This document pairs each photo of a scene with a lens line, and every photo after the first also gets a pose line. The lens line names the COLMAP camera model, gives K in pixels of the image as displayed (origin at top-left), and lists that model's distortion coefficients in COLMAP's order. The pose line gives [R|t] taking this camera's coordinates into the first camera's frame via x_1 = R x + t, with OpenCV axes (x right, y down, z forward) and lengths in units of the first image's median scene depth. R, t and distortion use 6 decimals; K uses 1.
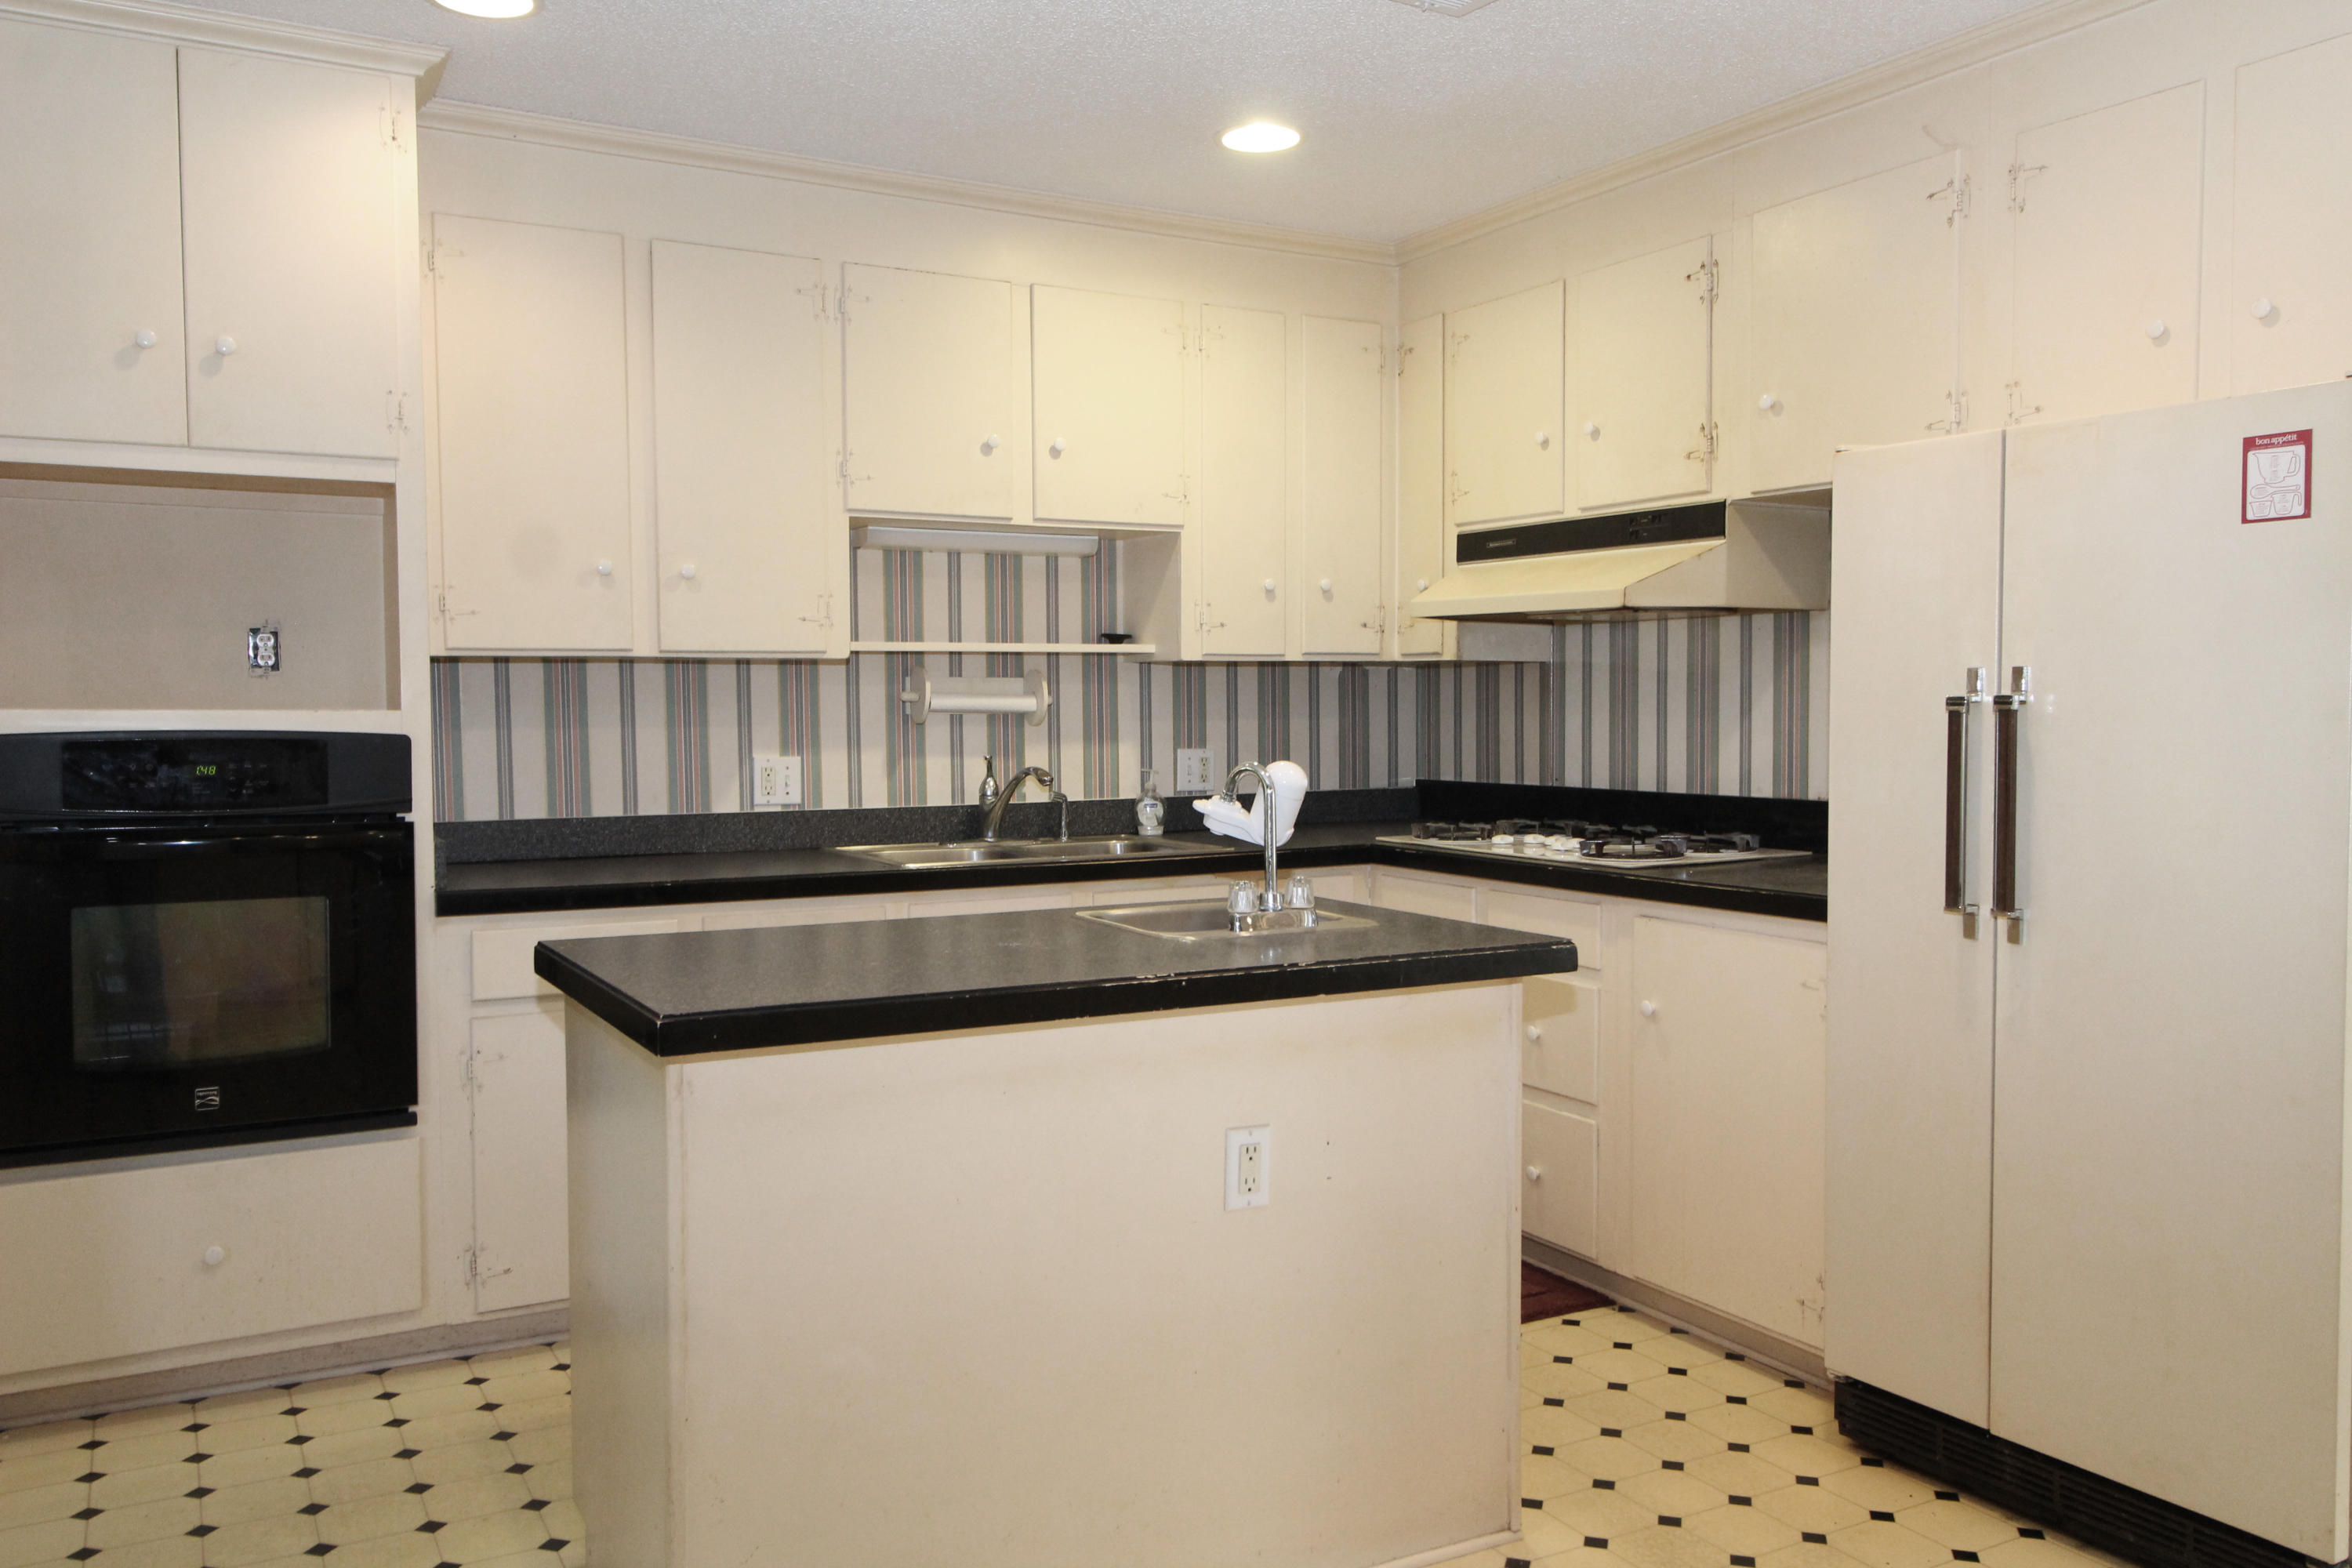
lens RADIAL K [[1846.0, 0, 1170.9], [0, 1846.0, 781.6], [0, 0, 1]] dist [0.013276, -0.000082]
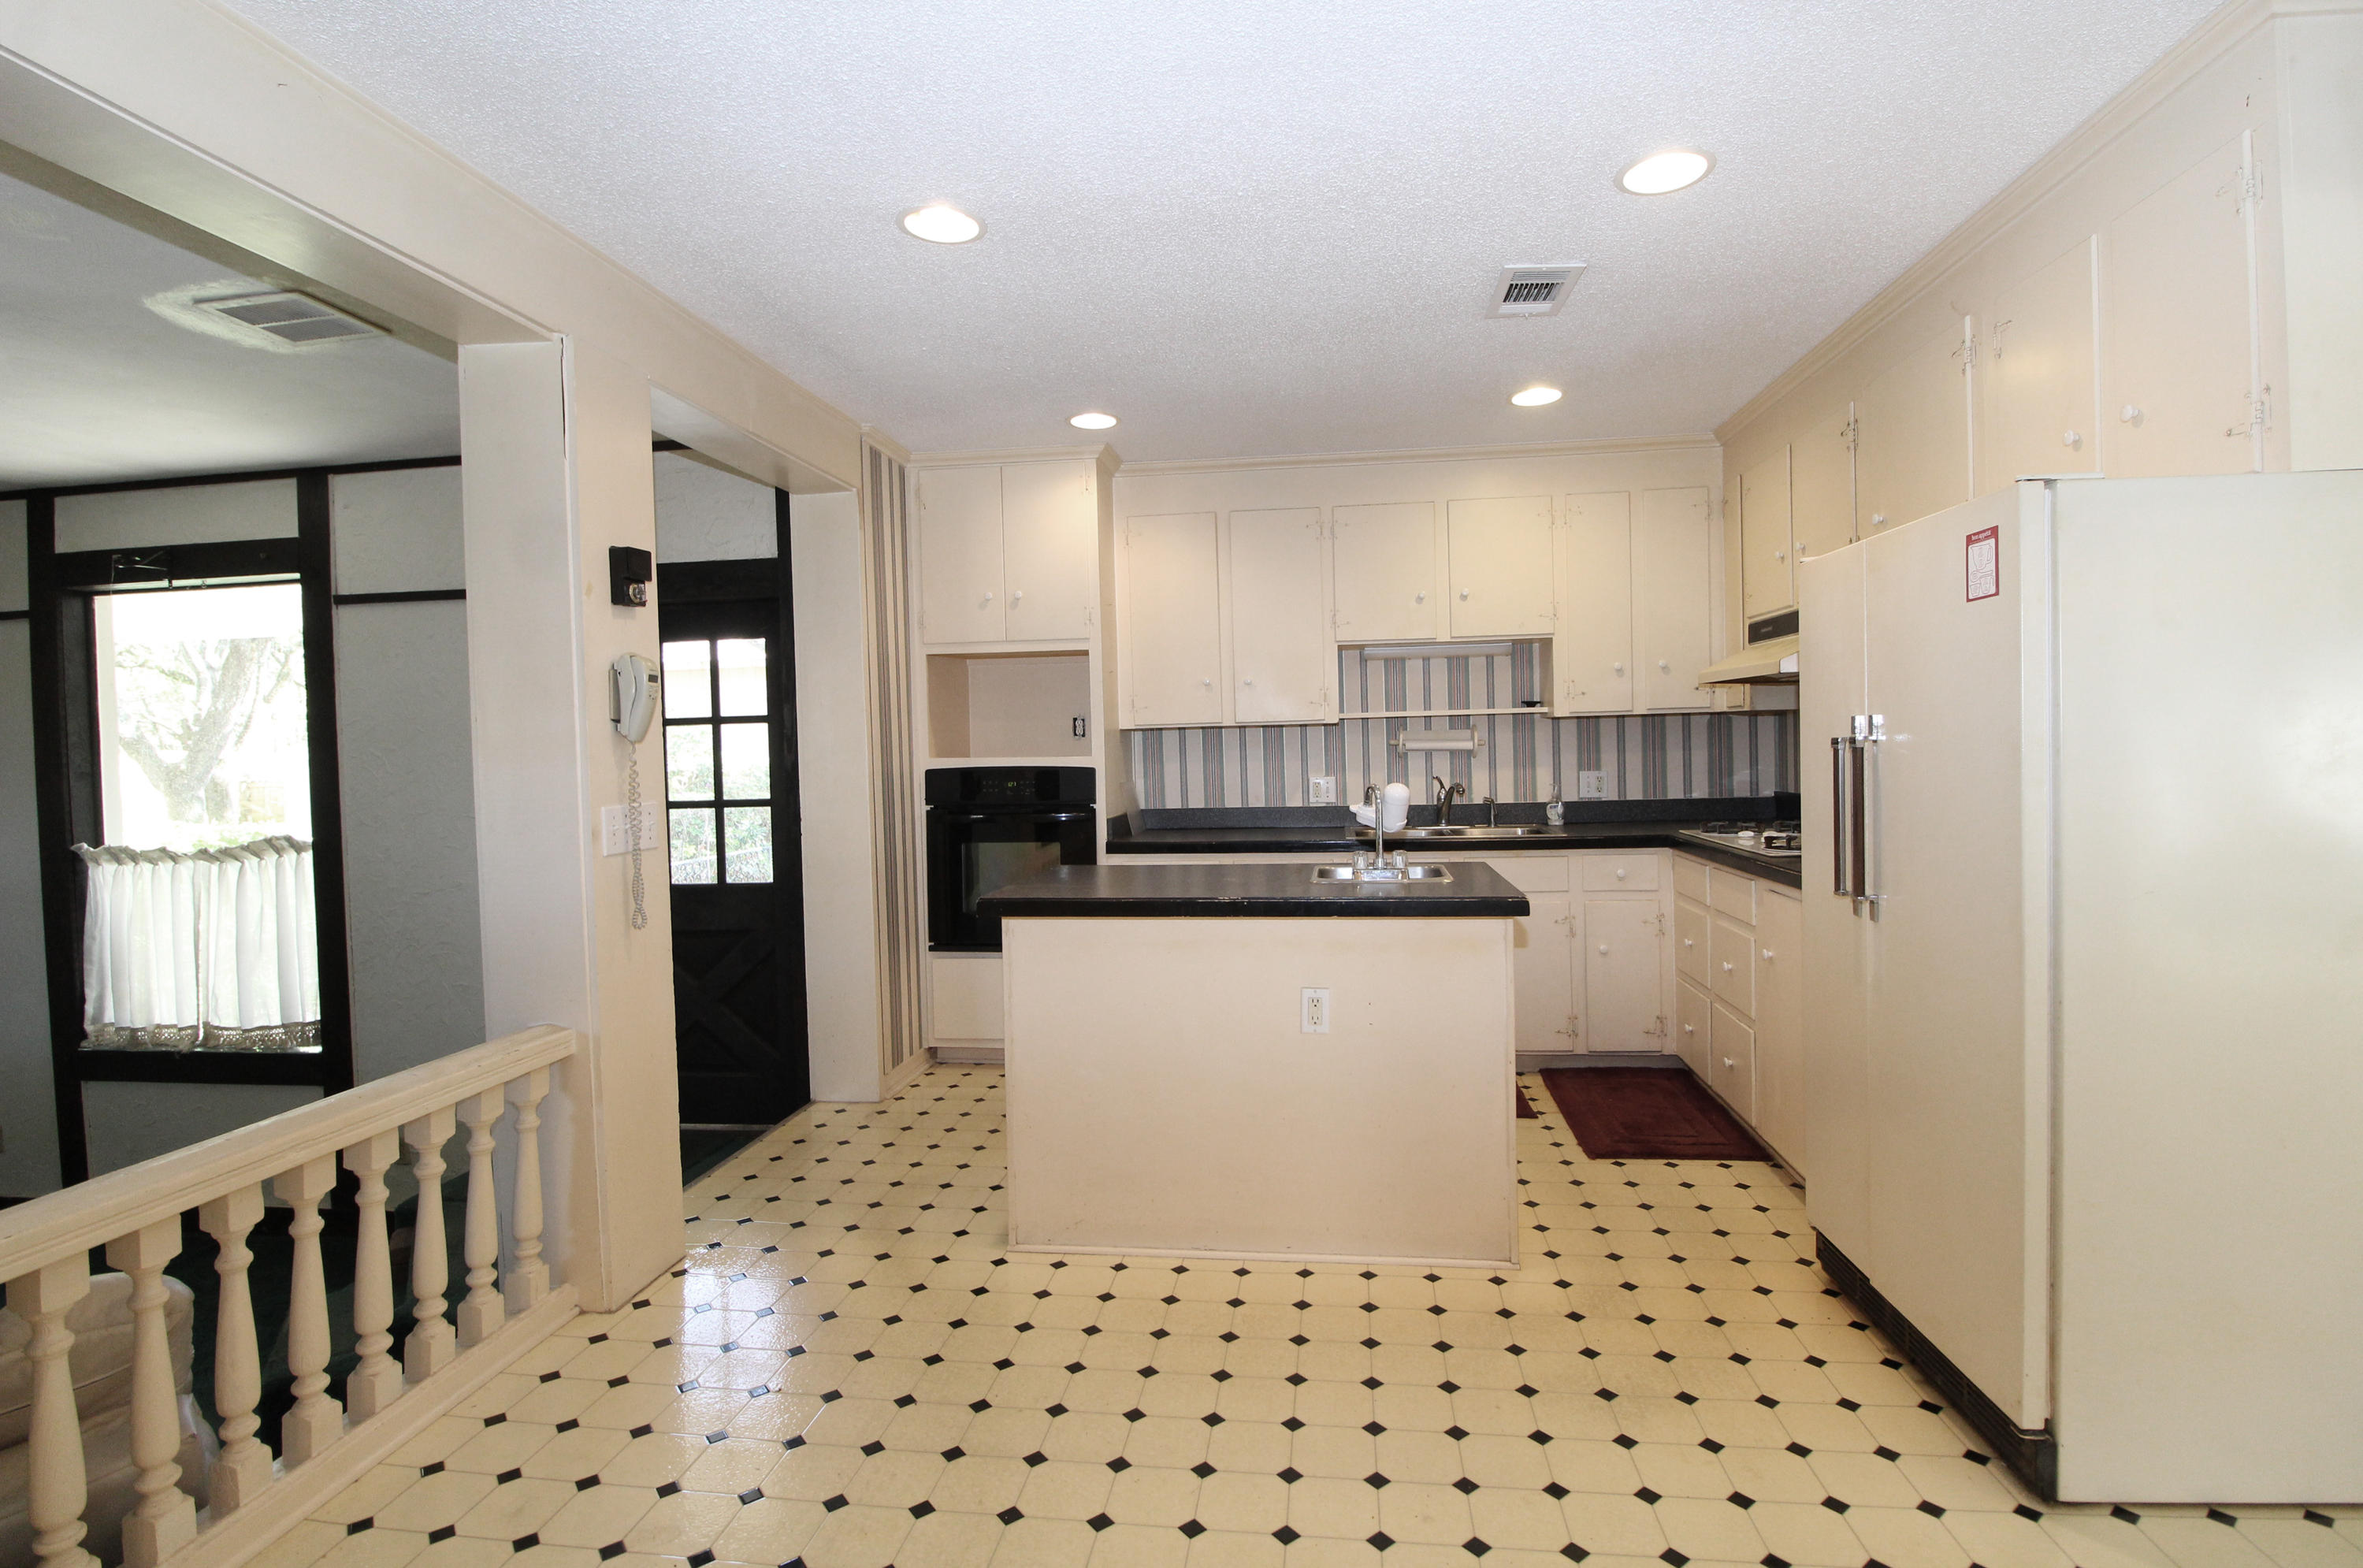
lens RADIAL K [[1100.5, 0, 1194.2], [0, 1100.5, 773.9], [0, 0, 1]] dist [0.001508, -0.012229]
pose [[0.803342, -0.000450, -0.595518, 0.380365], [-0.005380, 0.999953, -0.008013, -0.007229], [0.595494, 0.009641, 0.803302, 0.047061]]
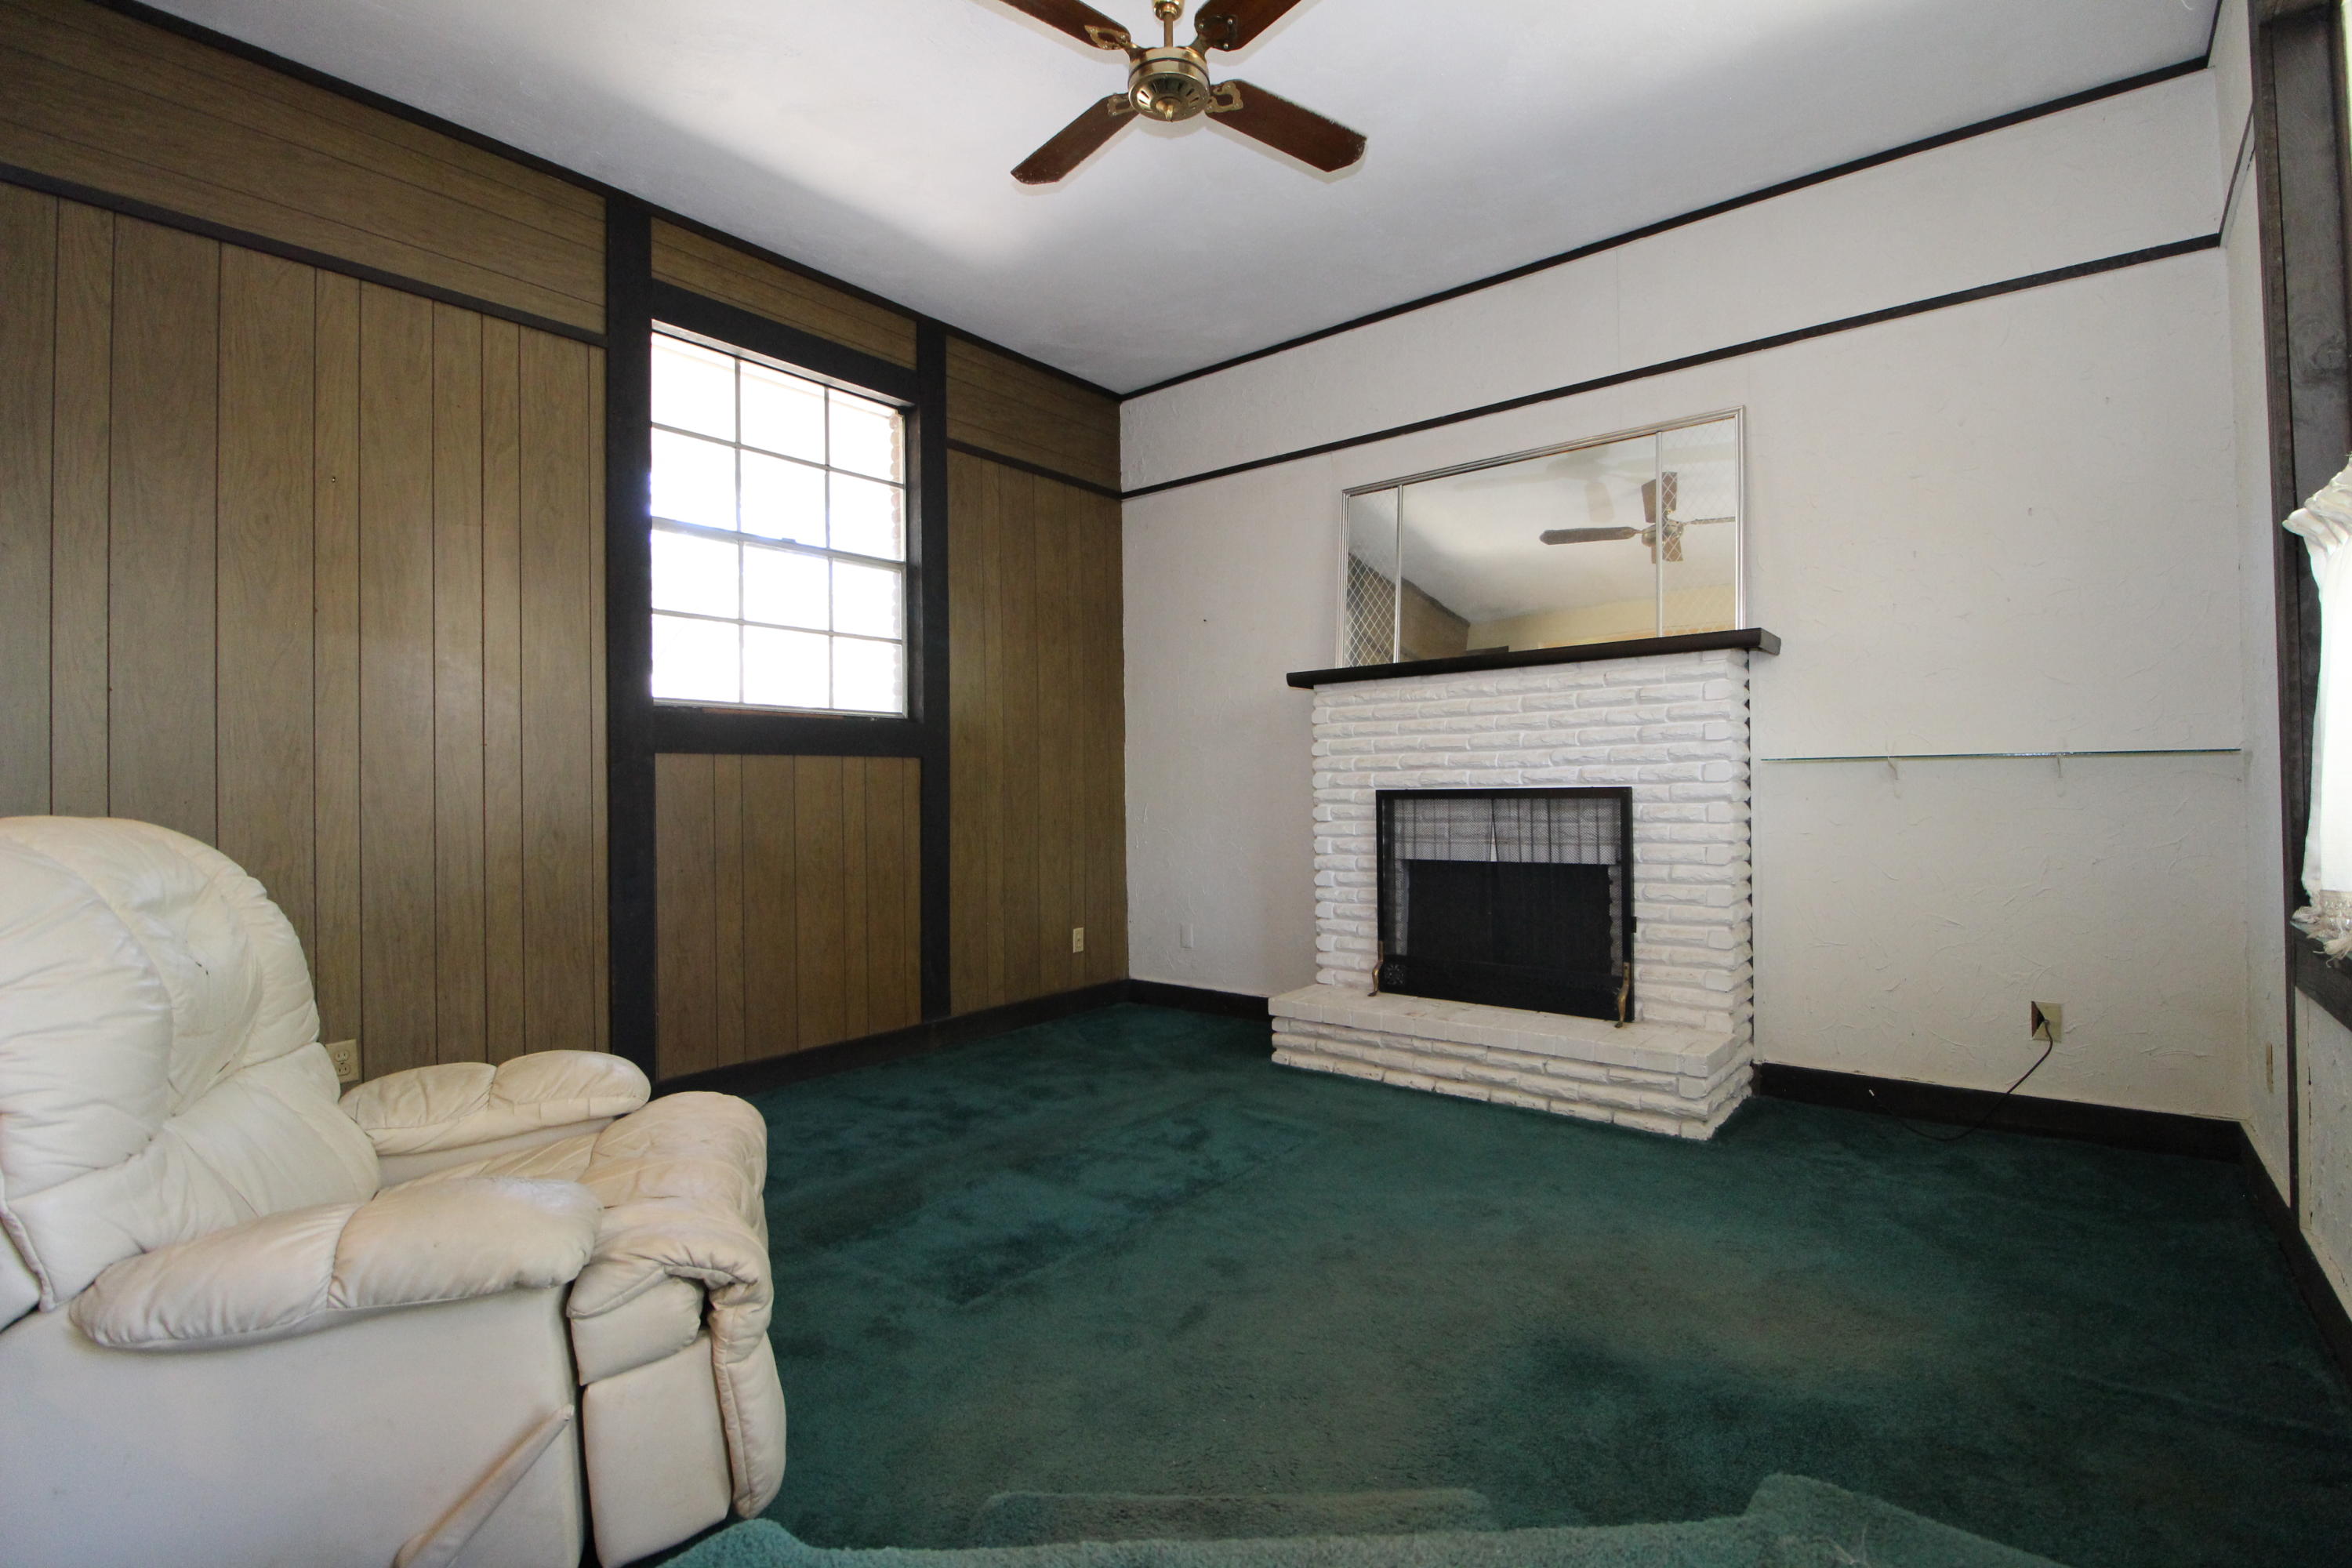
lens RADIAL K [[1095.3, 0, 1207.4], [0, 1095.3, 787.2], [0, 0, 1]] dist [0.001508, -0.012229]
pose [[-0.923281, 0.021787, -0.383506, -0.510019], [0.007578, 0.999229, 0.038523, 0.184865], [0.384050, 0.032662, -0.922734, 0.583242]]
